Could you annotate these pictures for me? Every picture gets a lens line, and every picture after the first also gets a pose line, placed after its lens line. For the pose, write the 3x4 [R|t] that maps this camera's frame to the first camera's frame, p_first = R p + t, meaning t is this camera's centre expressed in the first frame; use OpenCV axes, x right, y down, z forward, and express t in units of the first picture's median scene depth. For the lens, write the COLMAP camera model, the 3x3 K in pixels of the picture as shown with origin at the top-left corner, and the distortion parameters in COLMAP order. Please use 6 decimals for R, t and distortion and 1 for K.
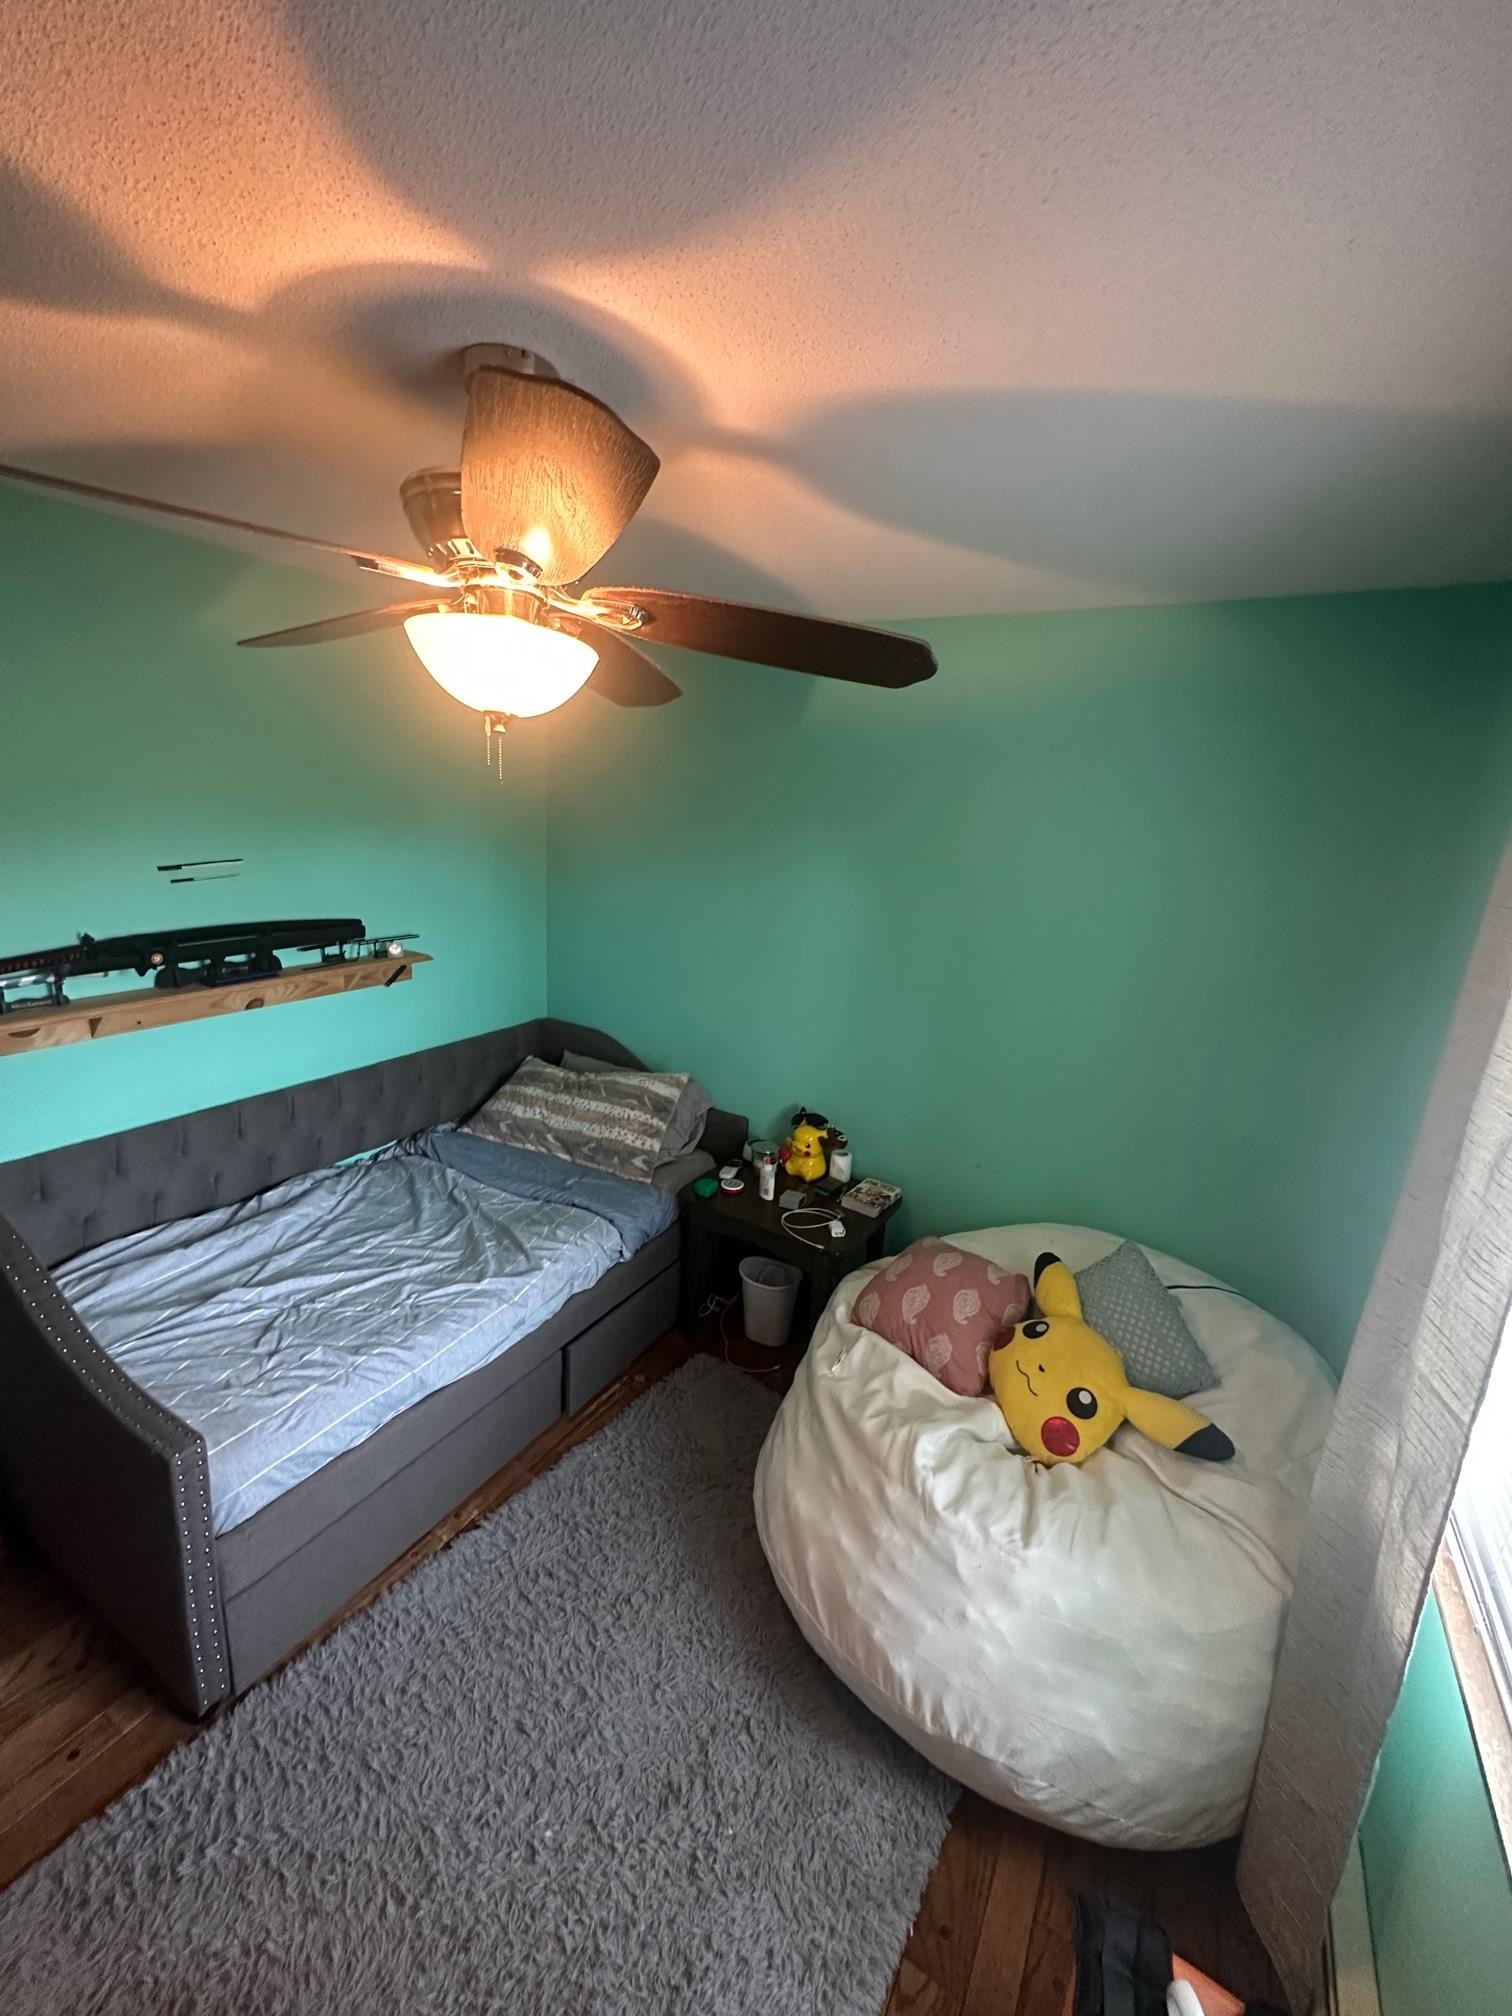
lens RADIAL K [[805.2, 0, 757.8], [0, 805.2, 1010.4], [0, 0, 1]] dist [-0.001265, 0.000574]
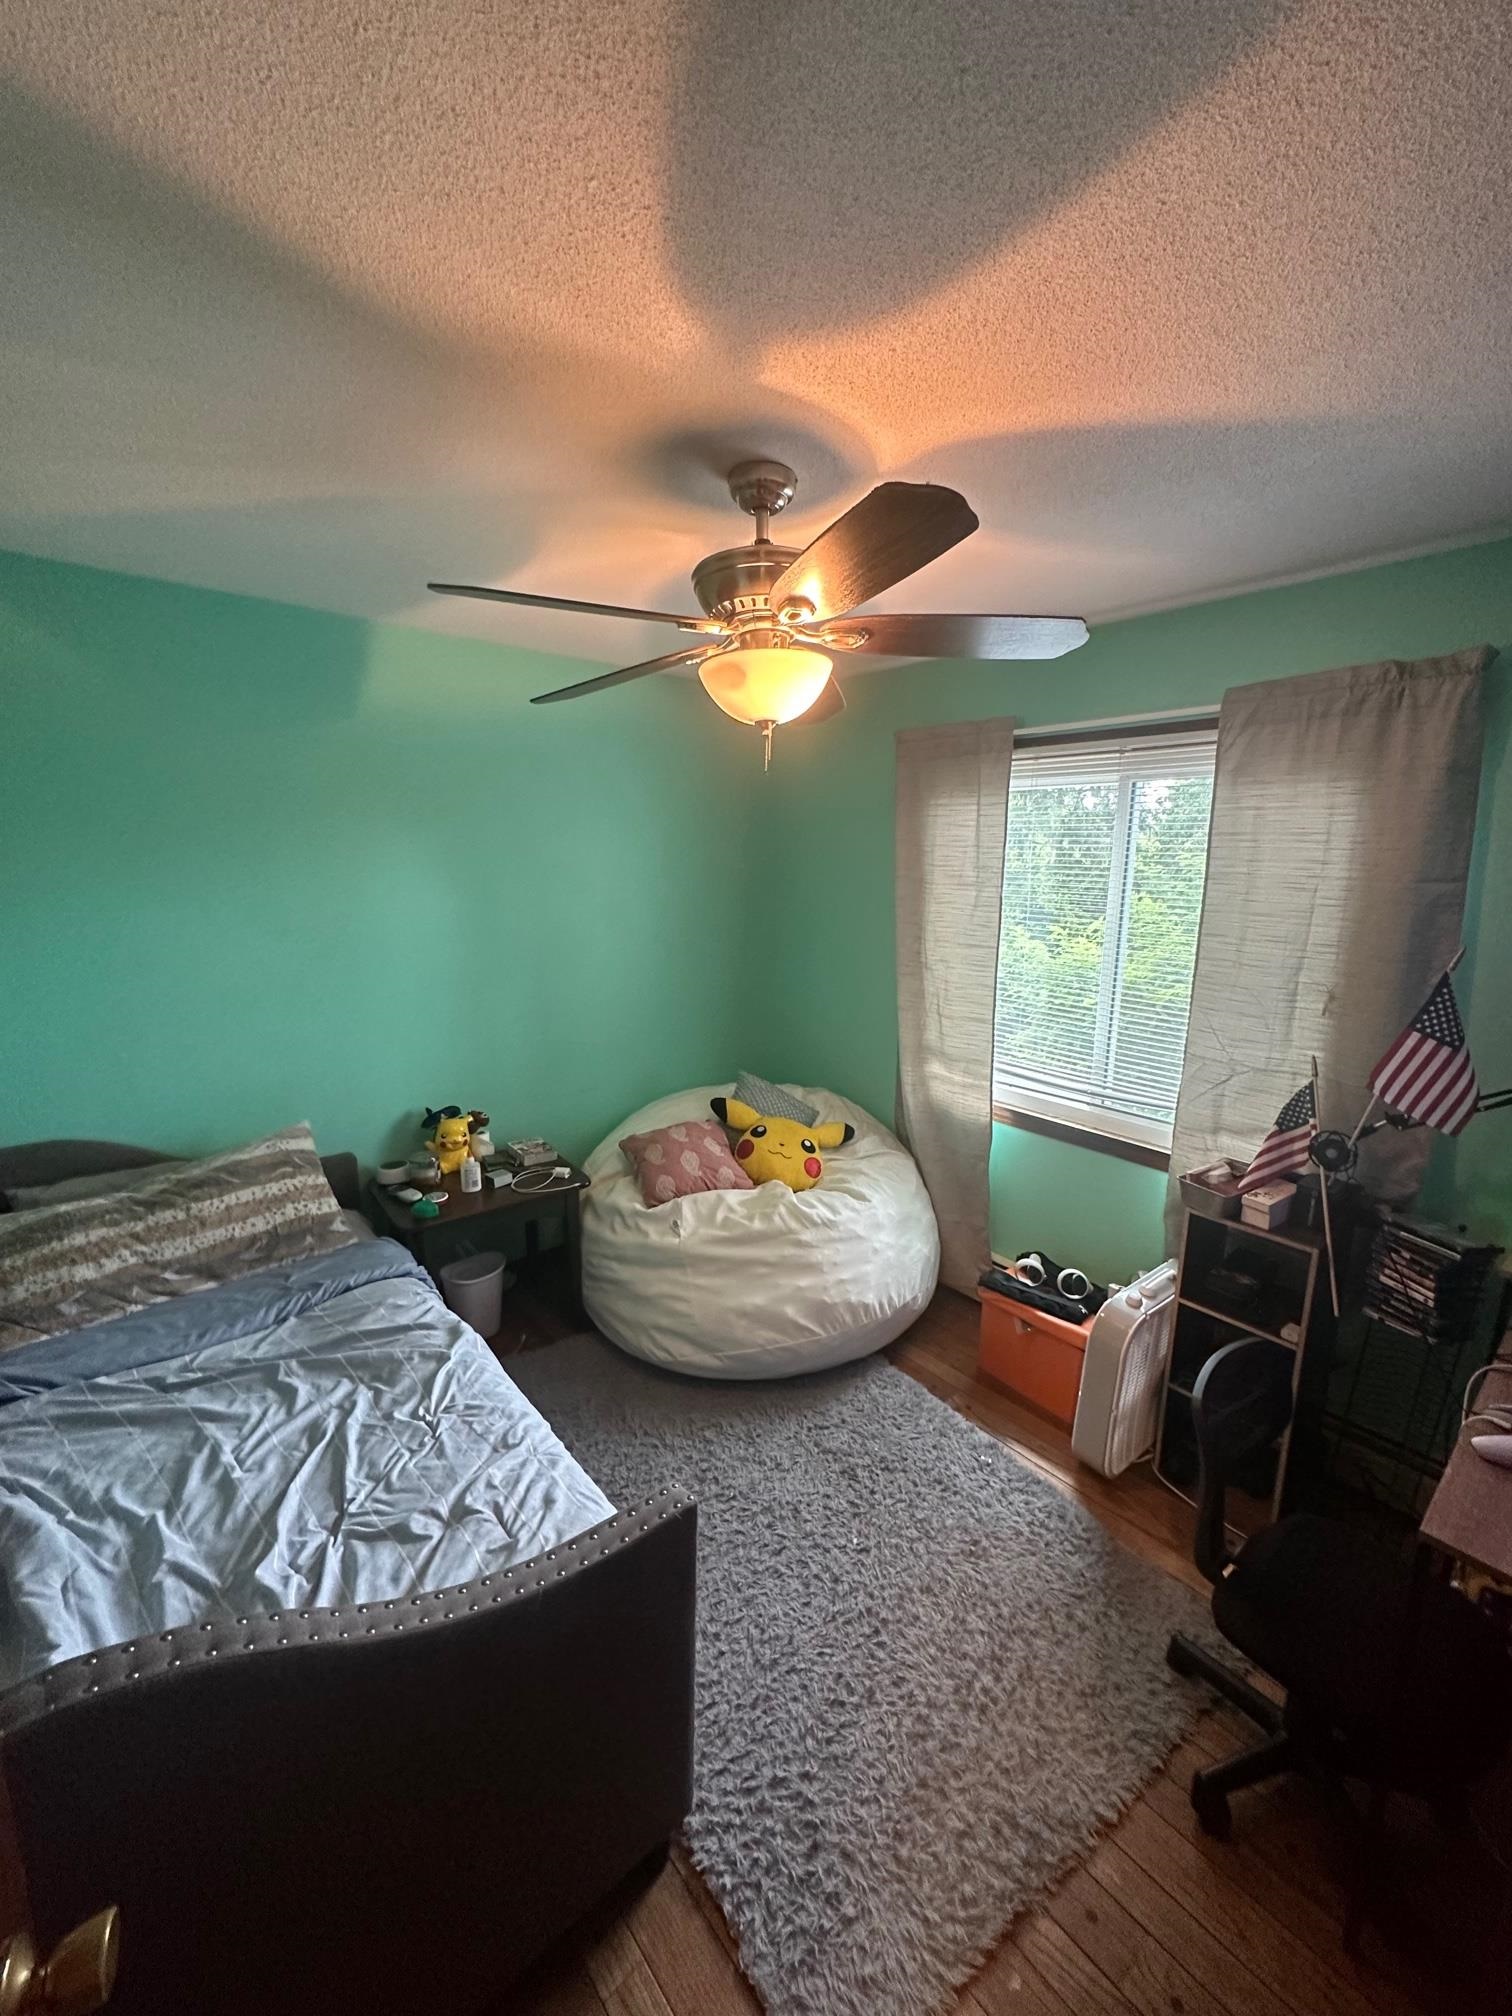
lens RADIAL K [[805.2, 0, 757.6], [0, 805.2, 1005.9], [0, 0, 1]] dist [-0.001265, 0.000574]
pose [[0.340310, -0.225875, 0.912781, -0.887502], [0.239629, 0.959503, 0.148096, -0.063317], [-0.909267, 0.168330, 0.380655, 0.308184]]
